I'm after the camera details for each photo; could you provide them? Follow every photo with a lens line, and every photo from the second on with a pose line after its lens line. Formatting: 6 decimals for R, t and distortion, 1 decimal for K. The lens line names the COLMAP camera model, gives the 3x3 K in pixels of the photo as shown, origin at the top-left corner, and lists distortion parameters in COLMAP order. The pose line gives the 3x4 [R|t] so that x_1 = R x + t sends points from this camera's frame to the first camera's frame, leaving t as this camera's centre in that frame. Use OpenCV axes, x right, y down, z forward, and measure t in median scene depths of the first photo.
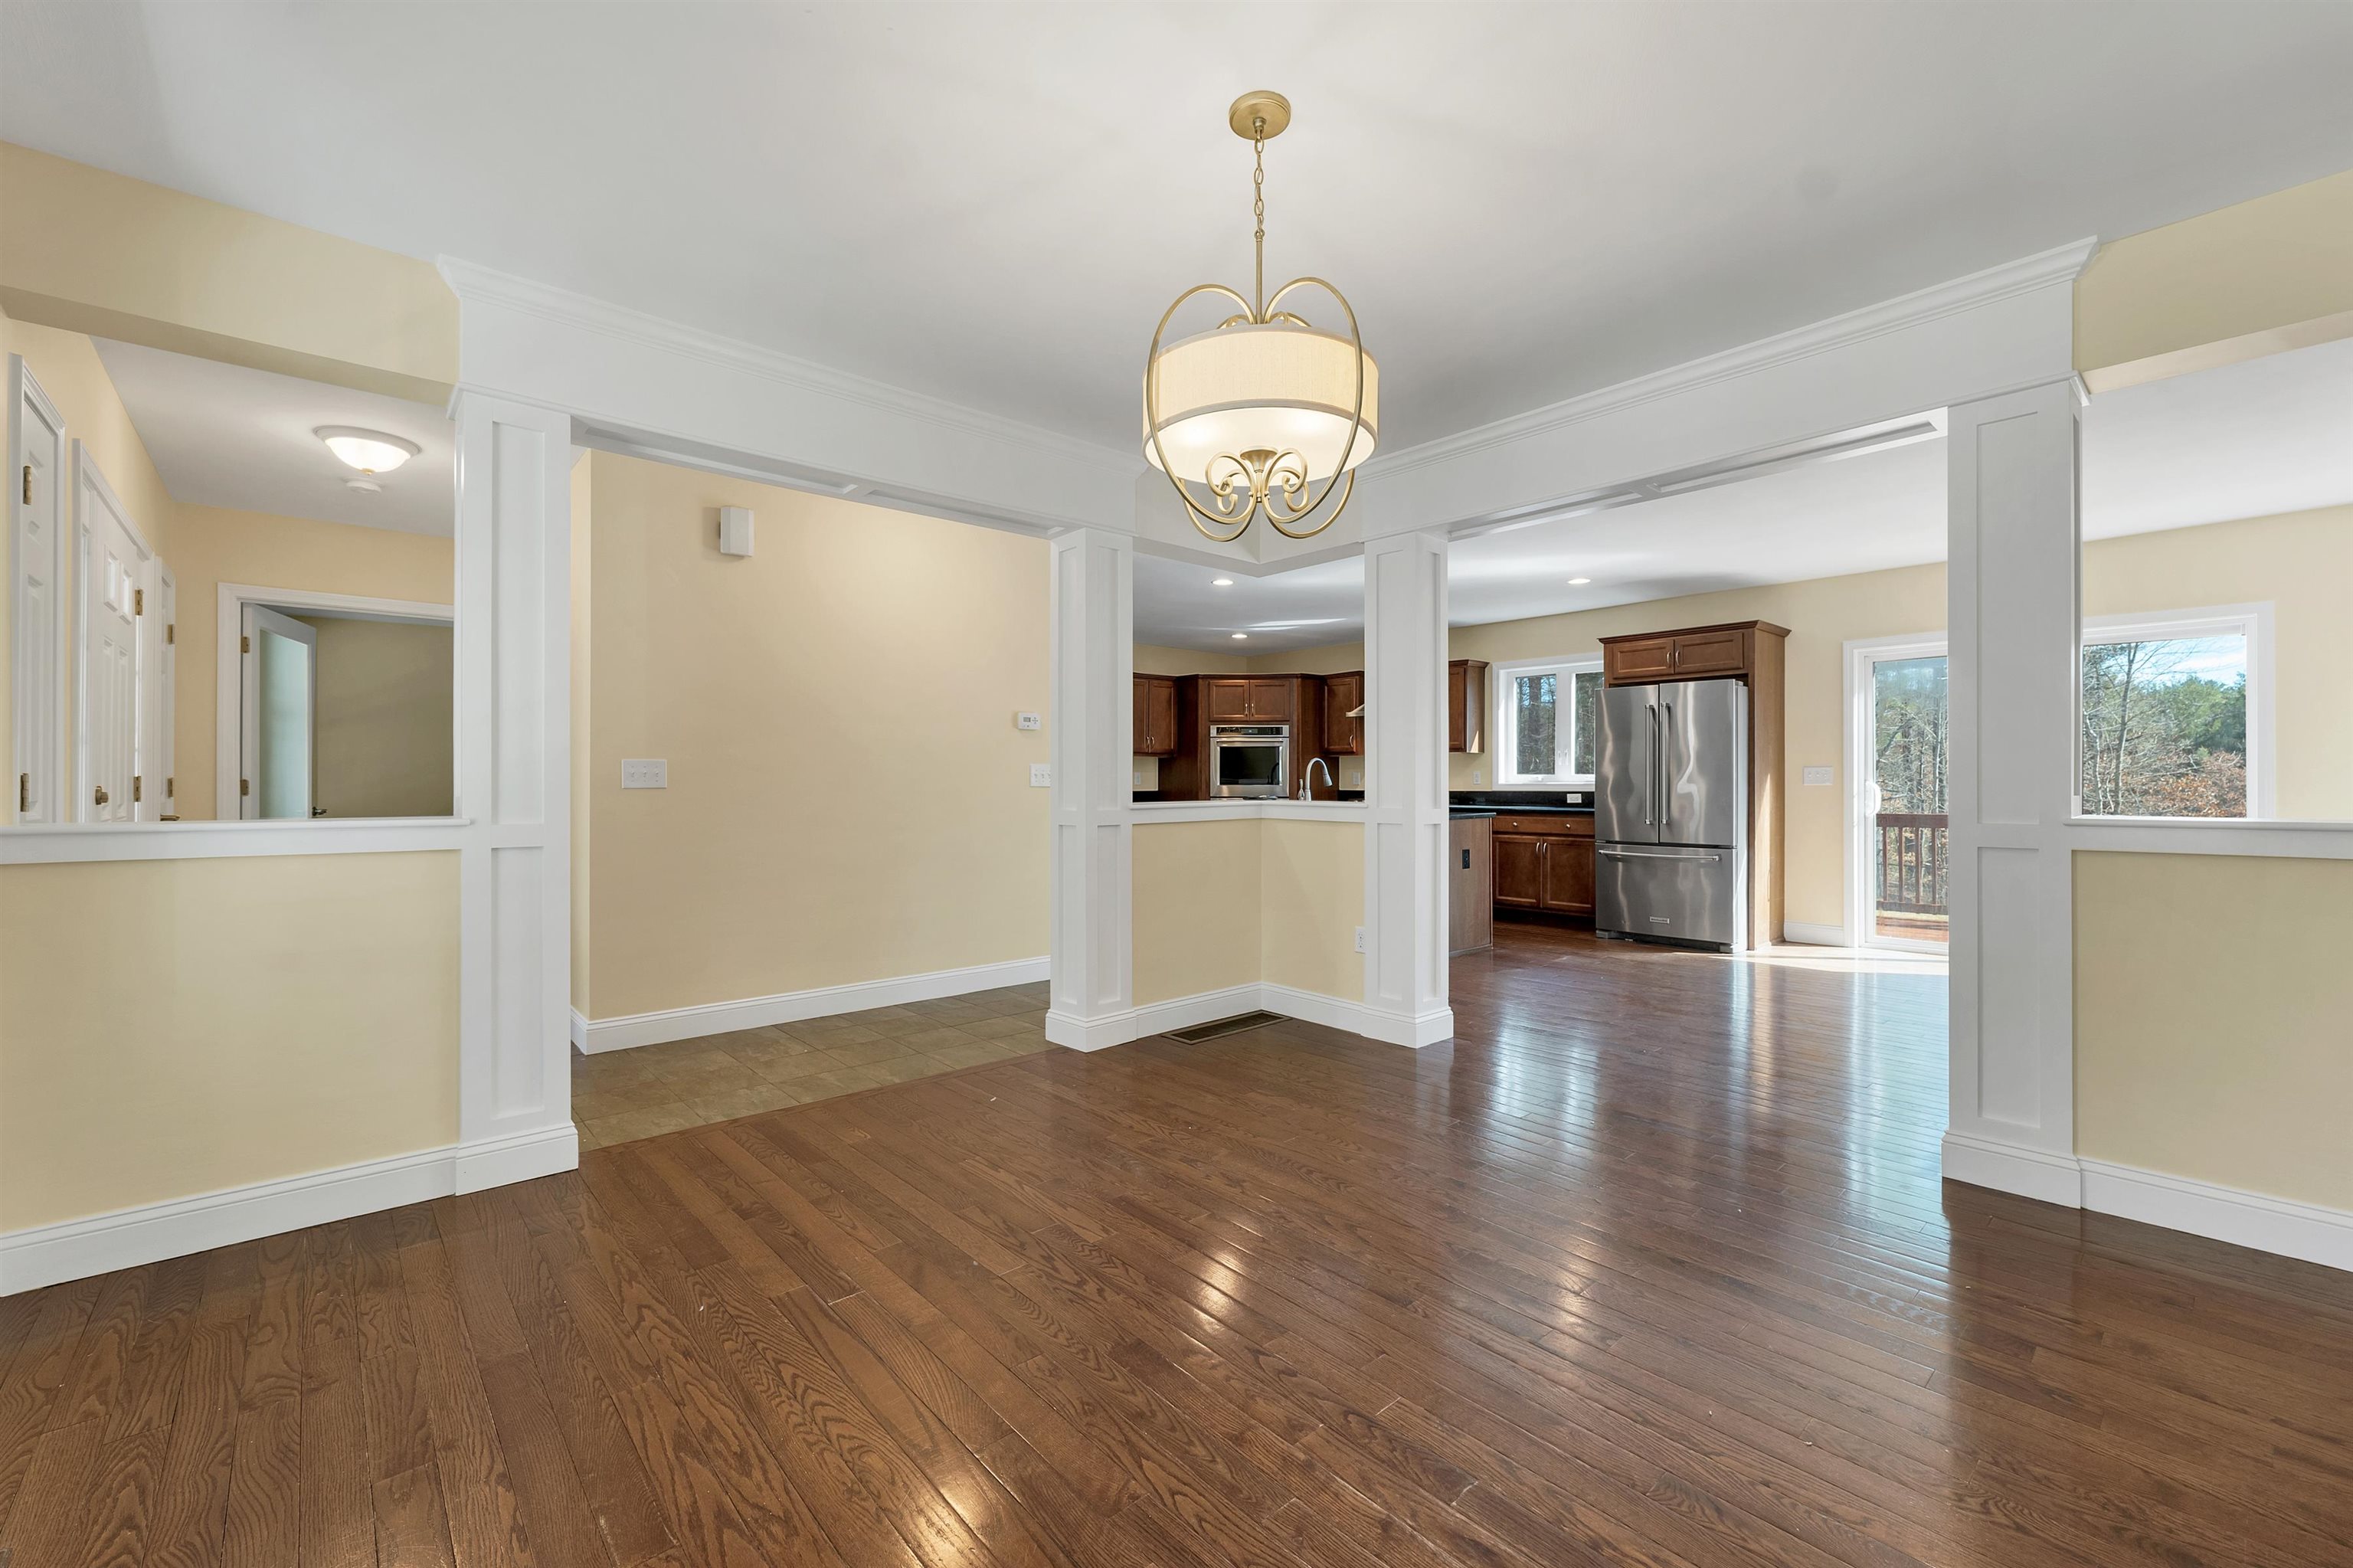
lens RADIAL K [[961.3, 0, 1163.0], [0, 961.3, 770.9], [0, 0, 1]] dist [0.002572, 0.000261]
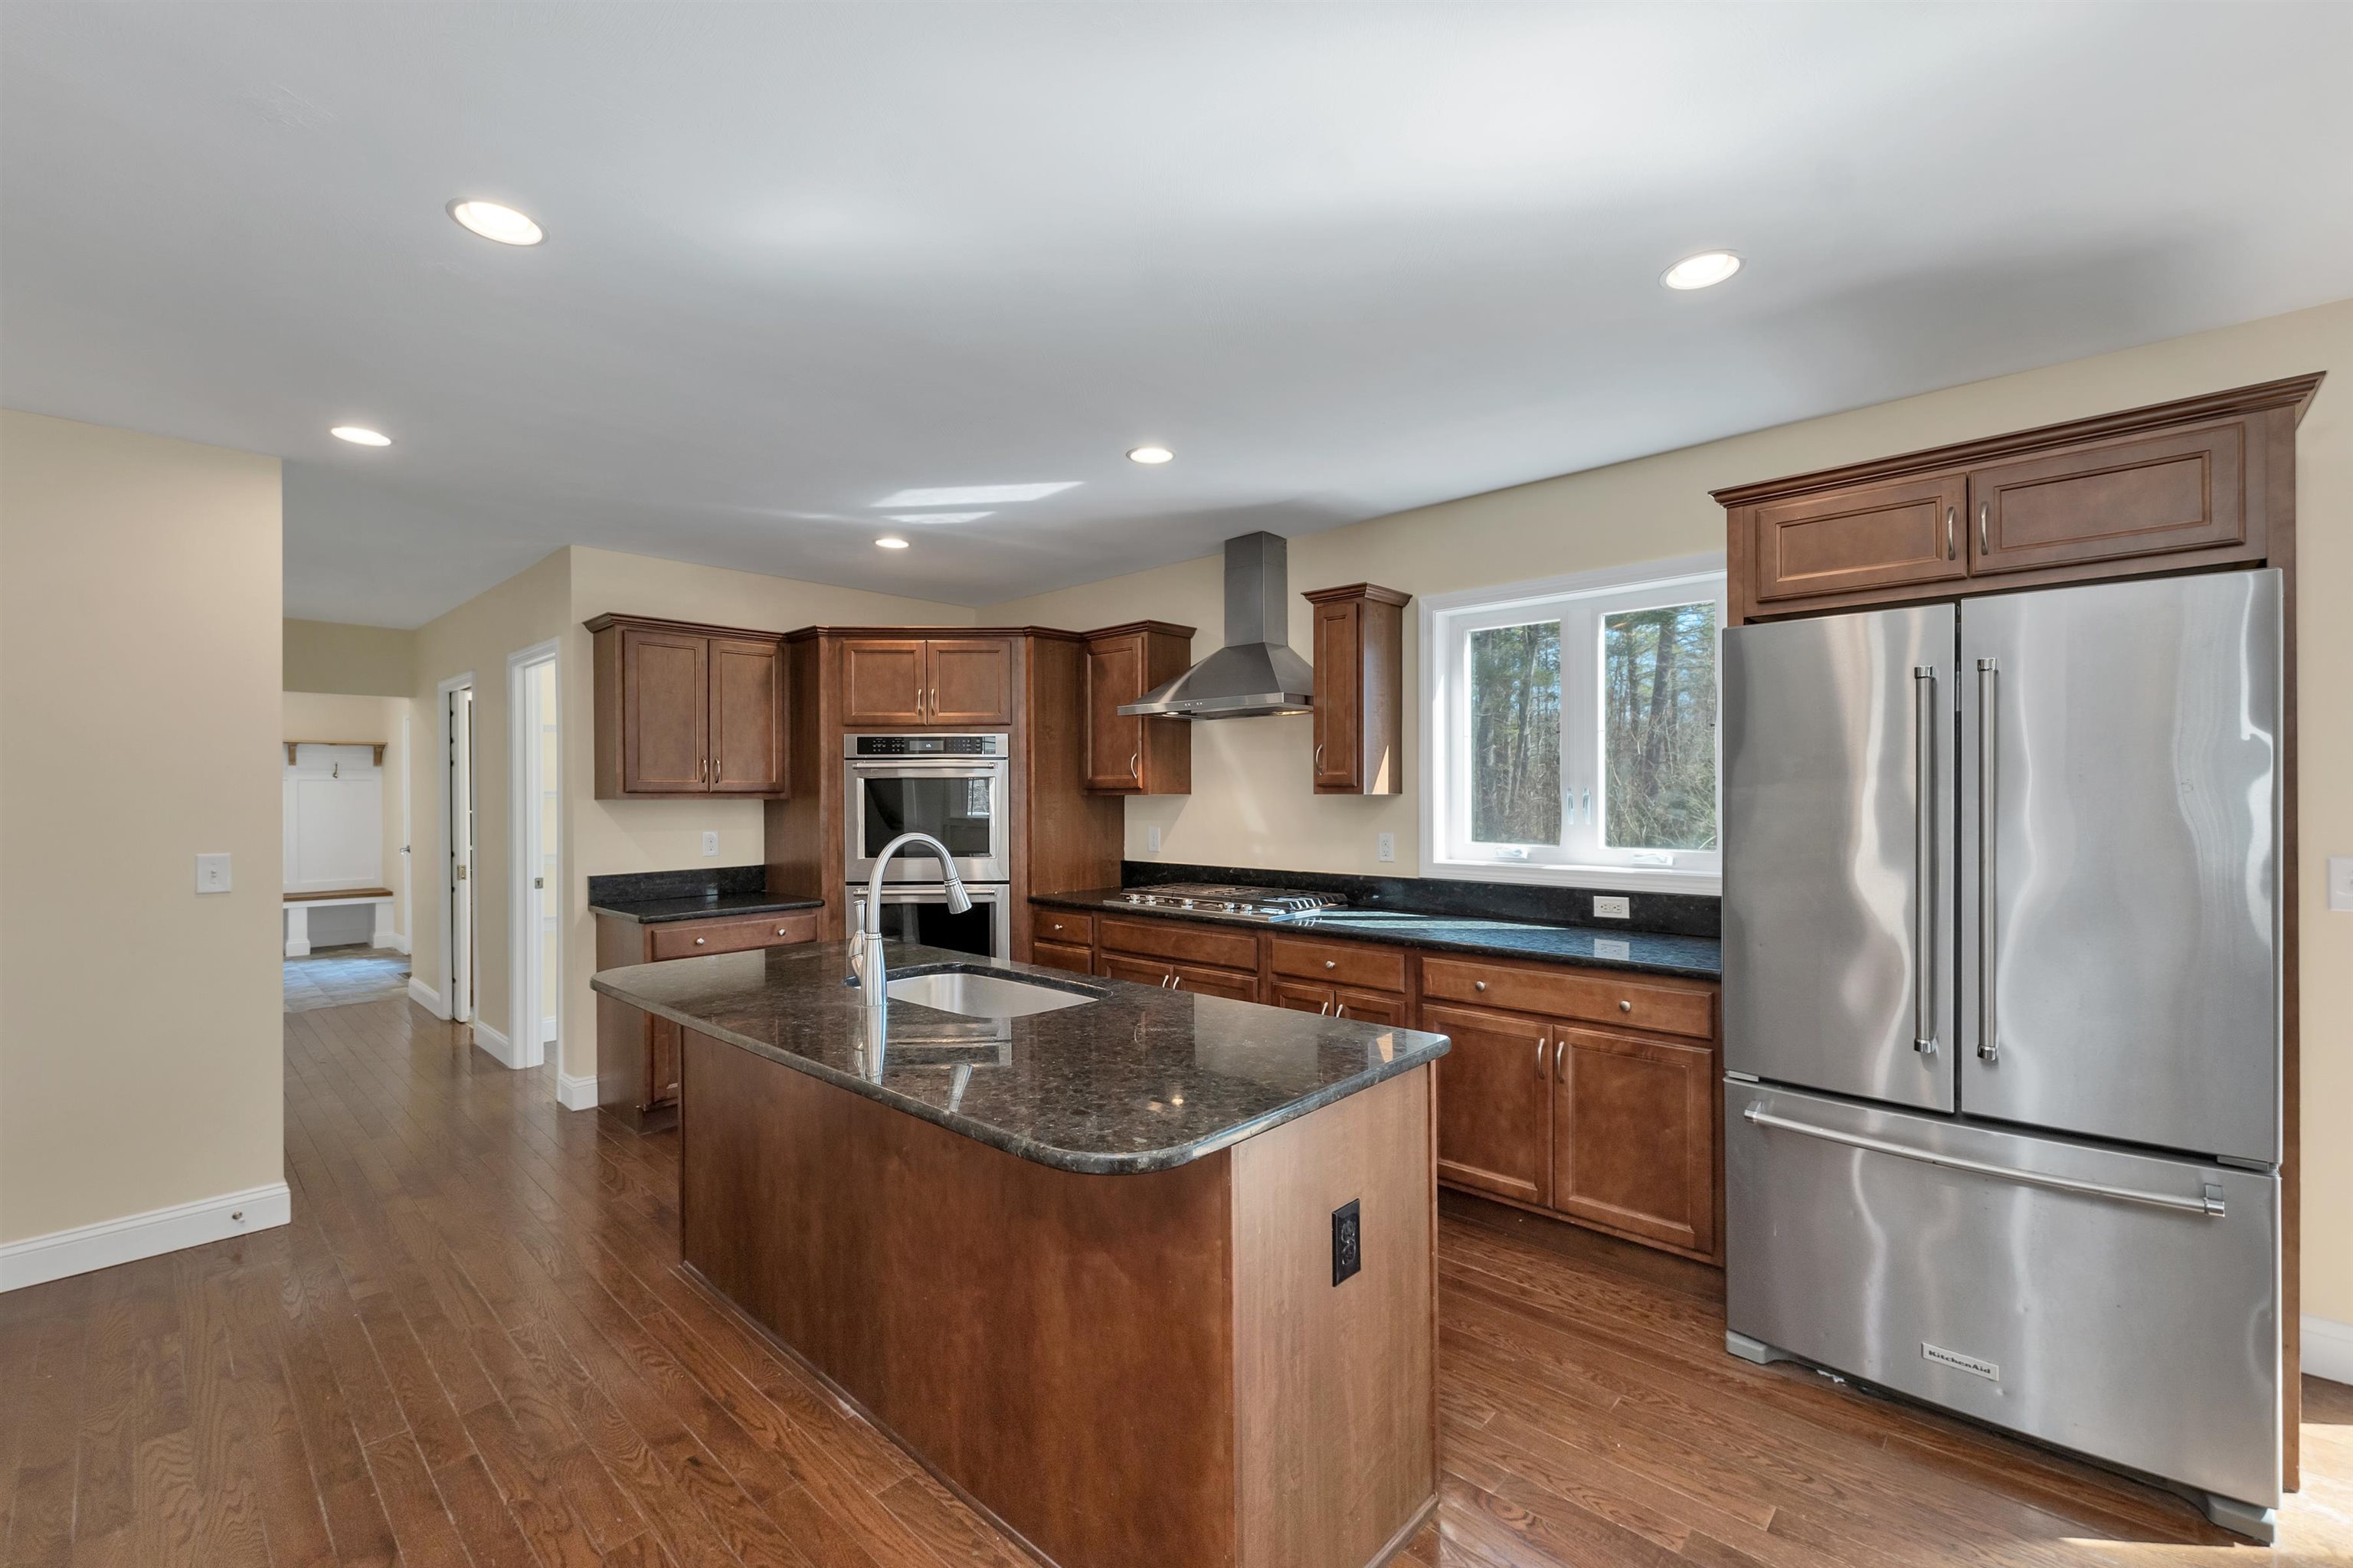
lens RADIAL K [[961.3, 0, 1175.6], [0, 961.3, 794.1], [0, 0, 1]] dist [0.002572, 0.000261]
pose [[0.995240, -0.009268, 0.097008, 0.186325], [0.007549, 0.999808, 0.018081, -0.027887], [-0.097157, -0.017263, 0.995119, 0.566989]]
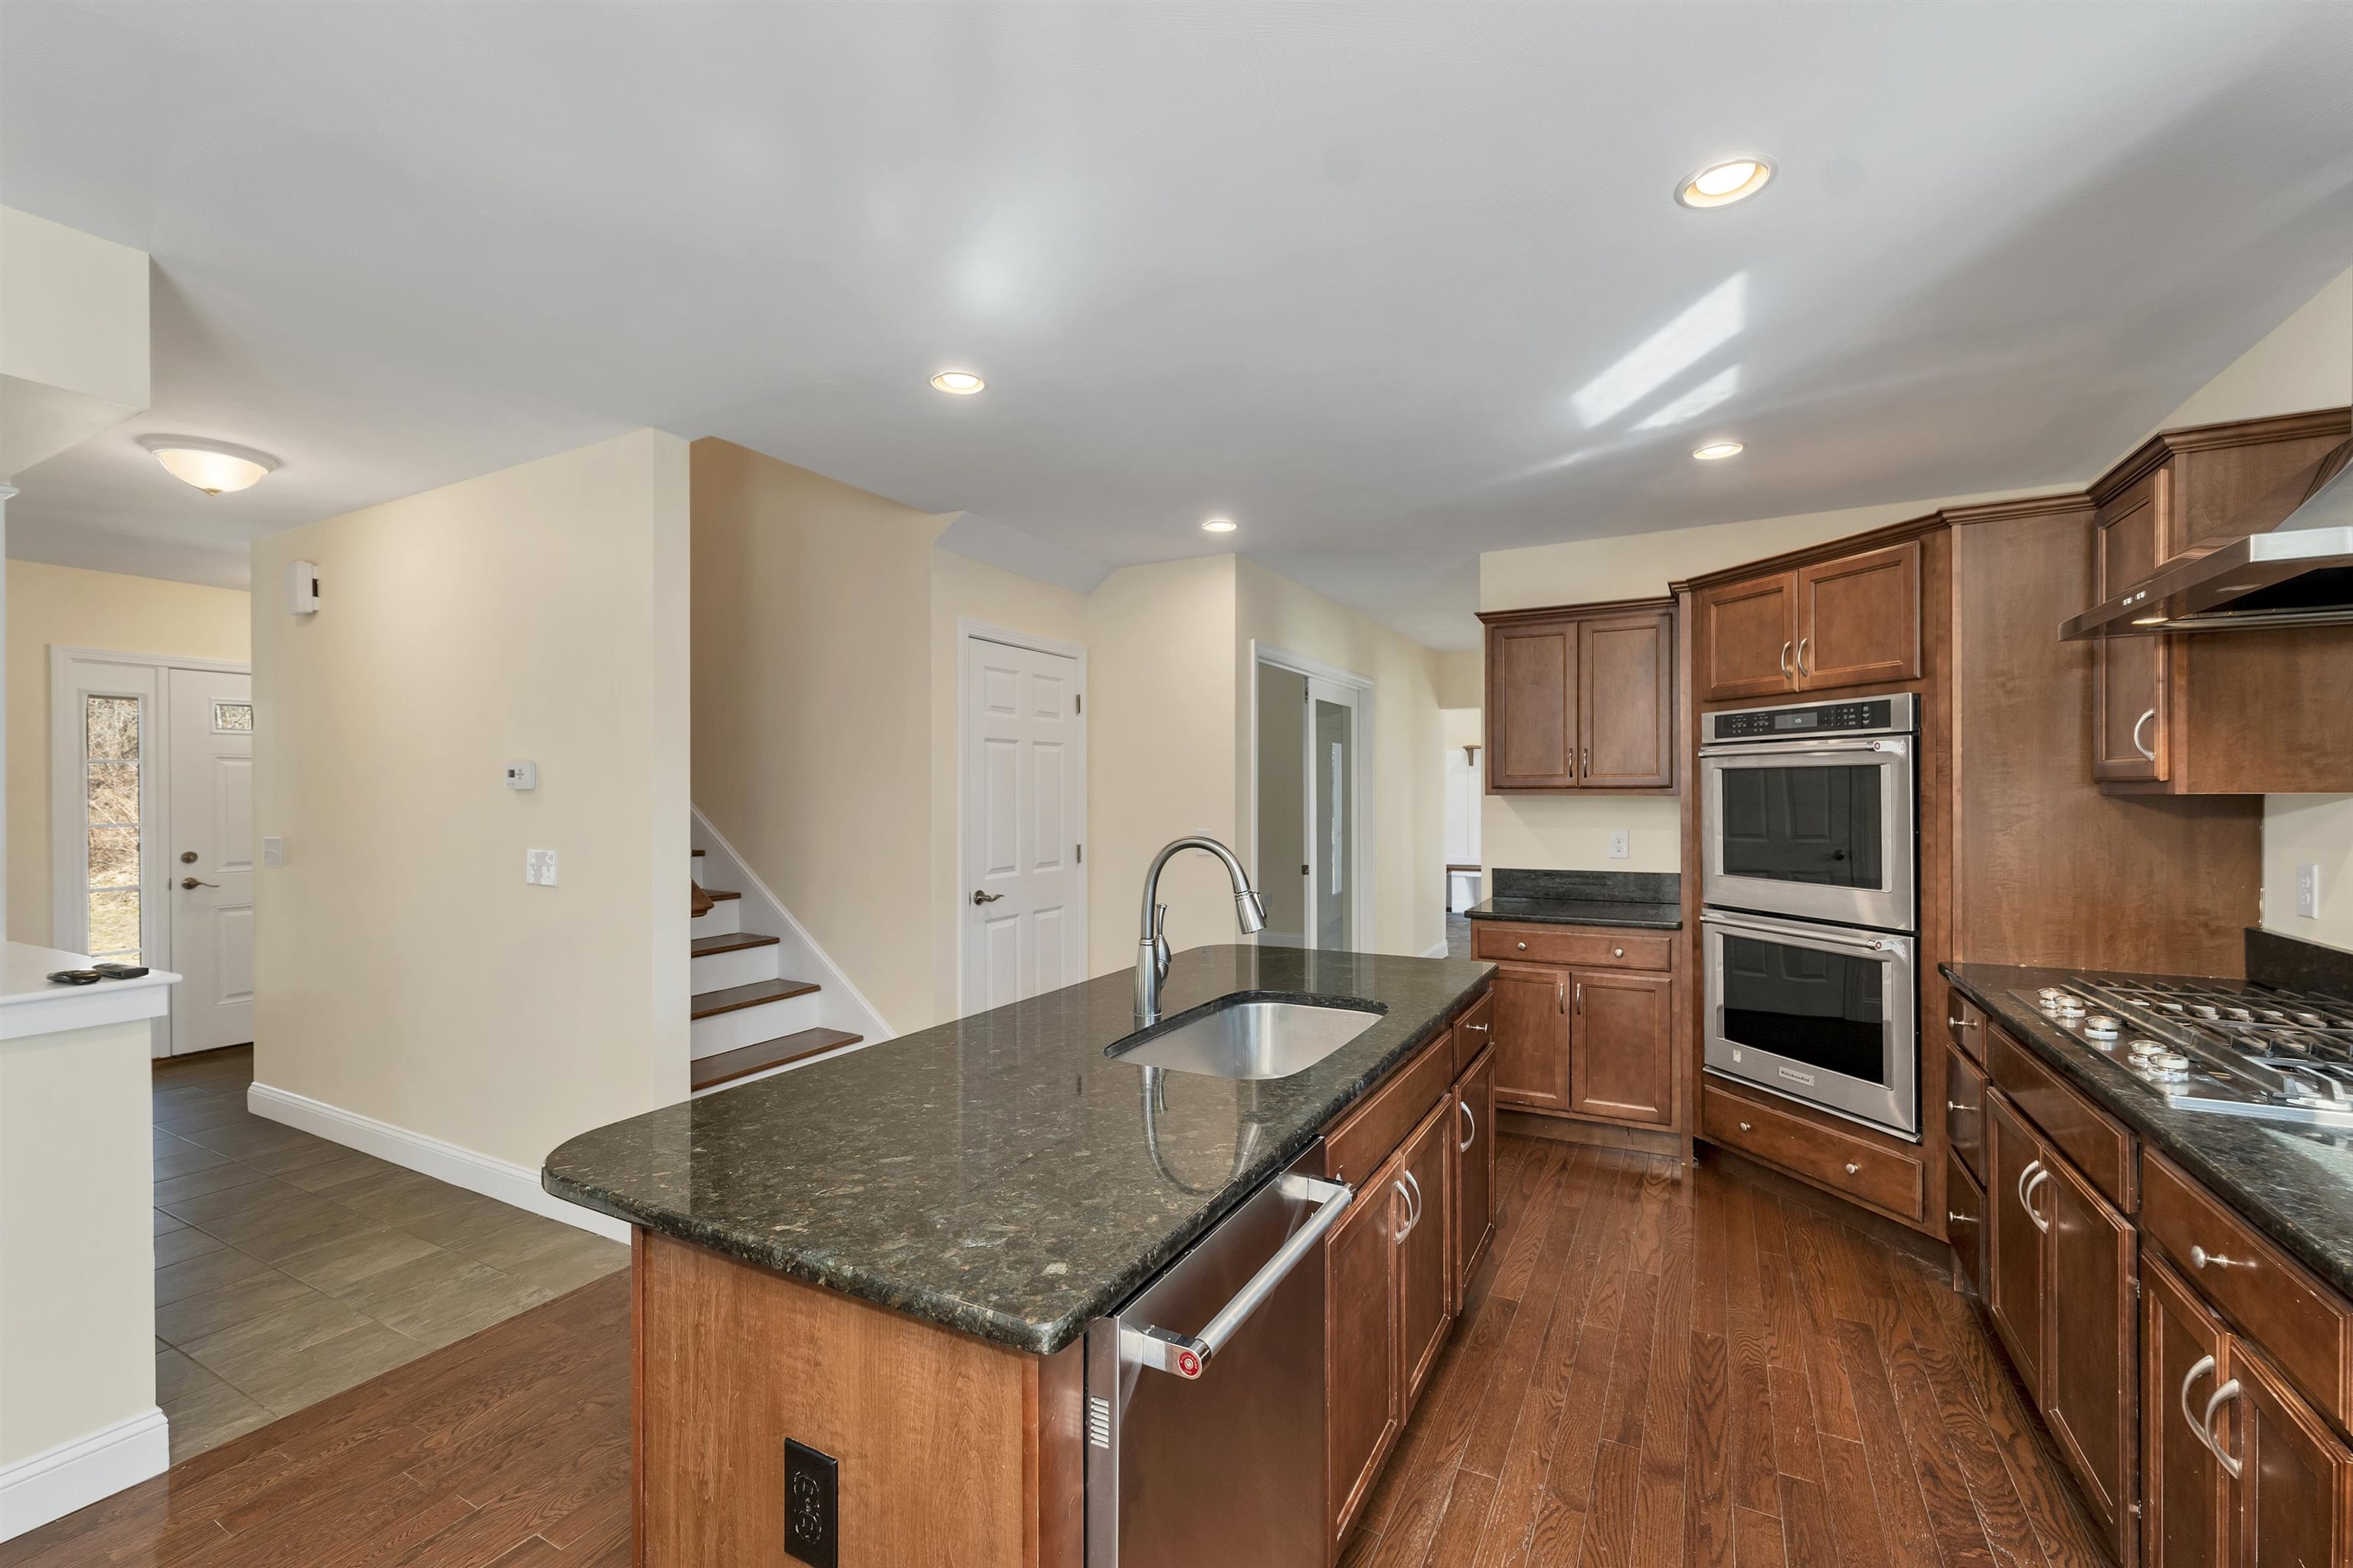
lens RADIAL K [[961.3, 0, 1191.1], [0, 961.3, 788.2], [0, 0, 1]] dist [0.002572, 0.000261]
pose [[0.338128, -0.007869, -0.941067, 0.372300], [0.013410, 0.999904, -0.003543, -0.021865], [0.941005, -0.011422, 0.338201, 0.766116]]
